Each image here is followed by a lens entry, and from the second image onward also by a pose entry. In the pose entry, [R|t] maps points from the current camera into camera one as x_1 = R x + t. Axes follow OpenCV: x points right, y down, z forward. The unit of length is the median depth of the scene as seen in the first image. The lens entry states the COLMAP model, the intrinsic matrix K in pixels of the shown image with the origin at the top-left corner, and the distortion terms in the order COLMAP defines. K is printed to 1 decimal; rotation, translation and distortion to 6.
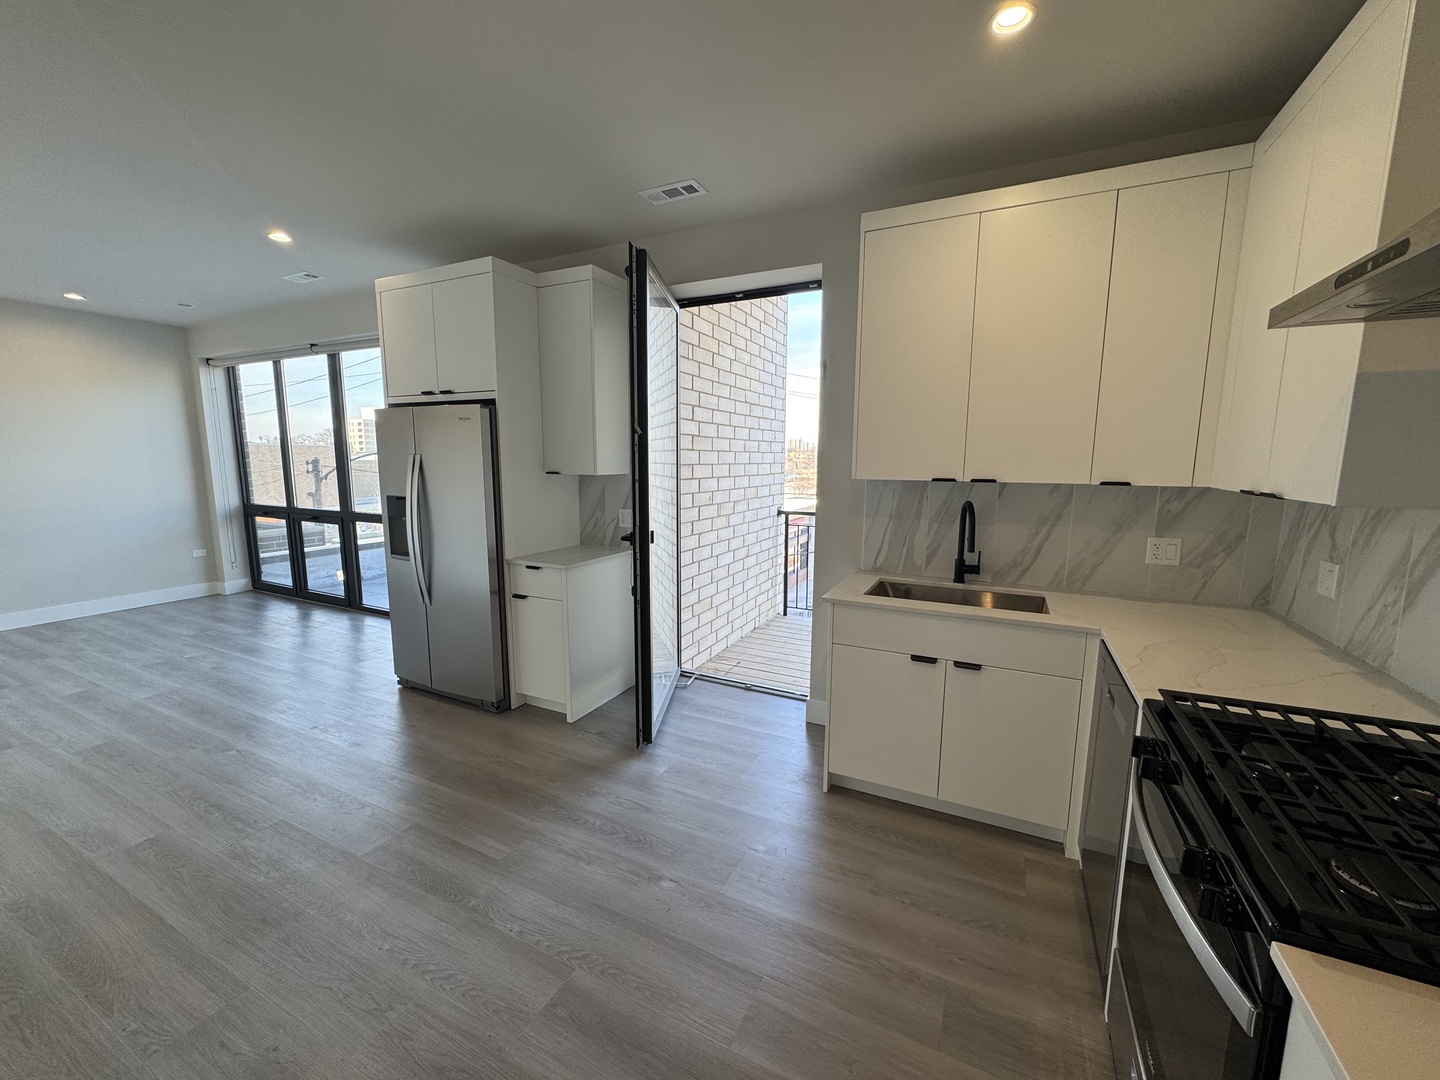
lens RADIAL K [[572.2, 0, 720.0], [0, 572.2, 540.0], [0, 0, 1]] dist [-0.002191, -0.000510]
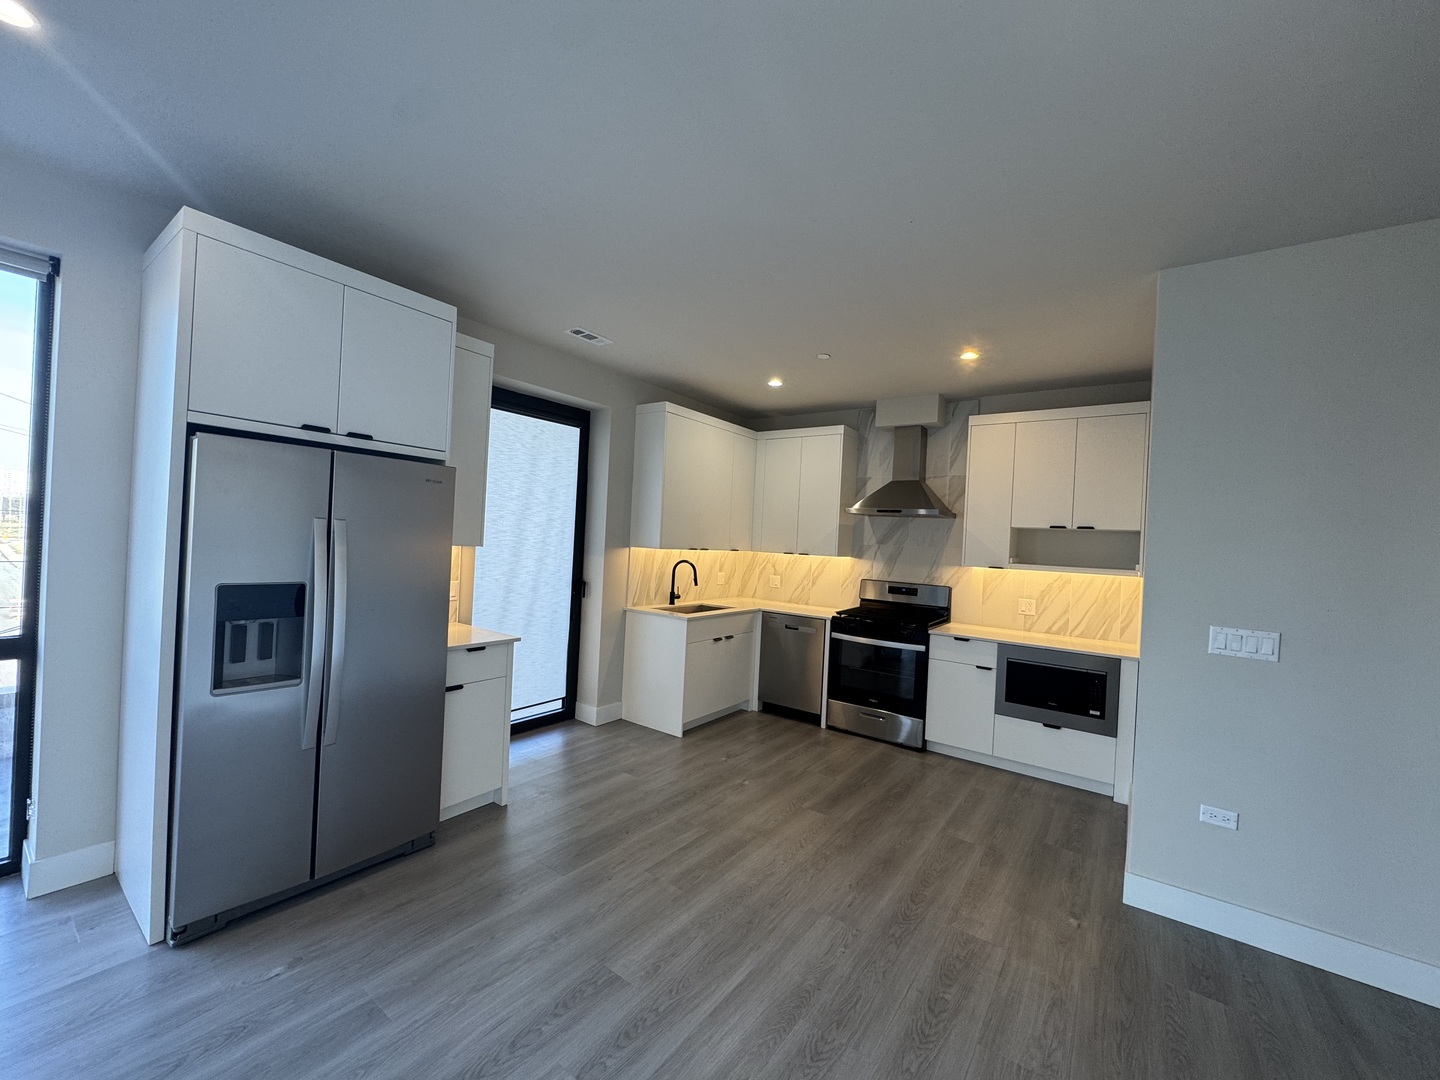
lens RADIAL K [[572.2, 0, 720.0], [0, 572.2, 540.0], [0, 0, 1]] dist [-0.002191, -0.000510]
pose [[0.167695, -0.000095, 0.985839, -0.735437], [0.089093, 0.995909, -0.015060, -0.048565], [-0.981805, 0.090357, 0.167017, 0.286868]]
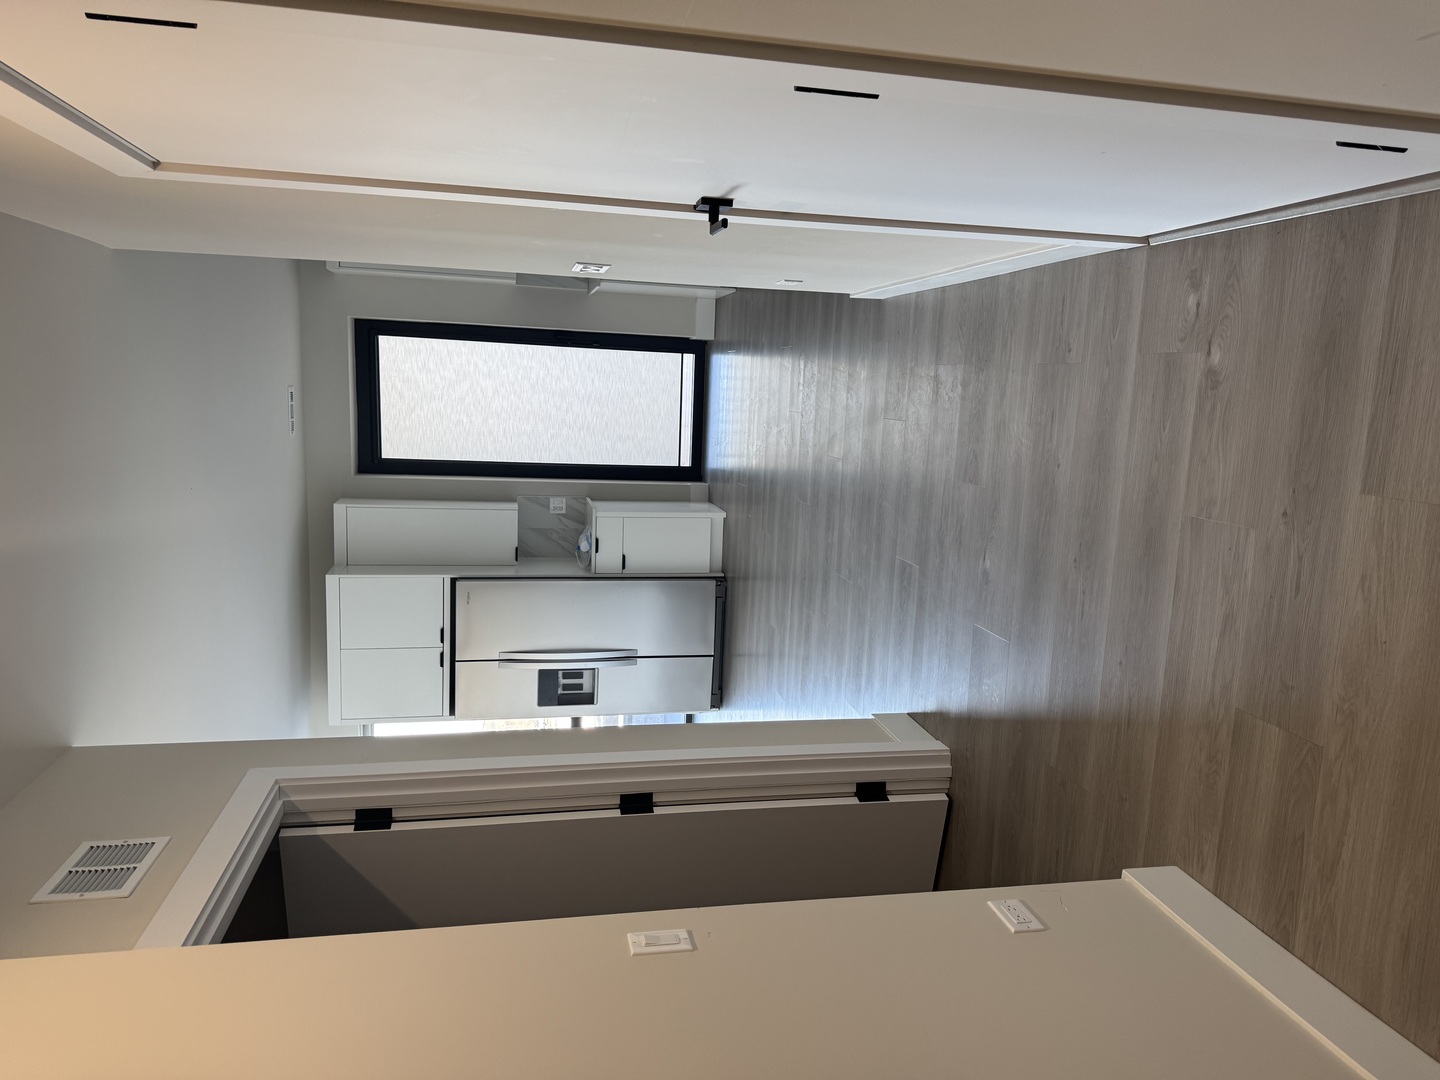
lens RADIAL K [[992.1, 0, 720.0], [0, 992.1, 540.0], [0, 0, 1]] dist [0.080507, 0.000104]
pose [[-0.064615, -0.956427, 0.284731, -0.582240], [0.995762, -0.043086, 0.081245, 0.084700], [-0.065437, 0.288774, 0.955158, -0.616939]]
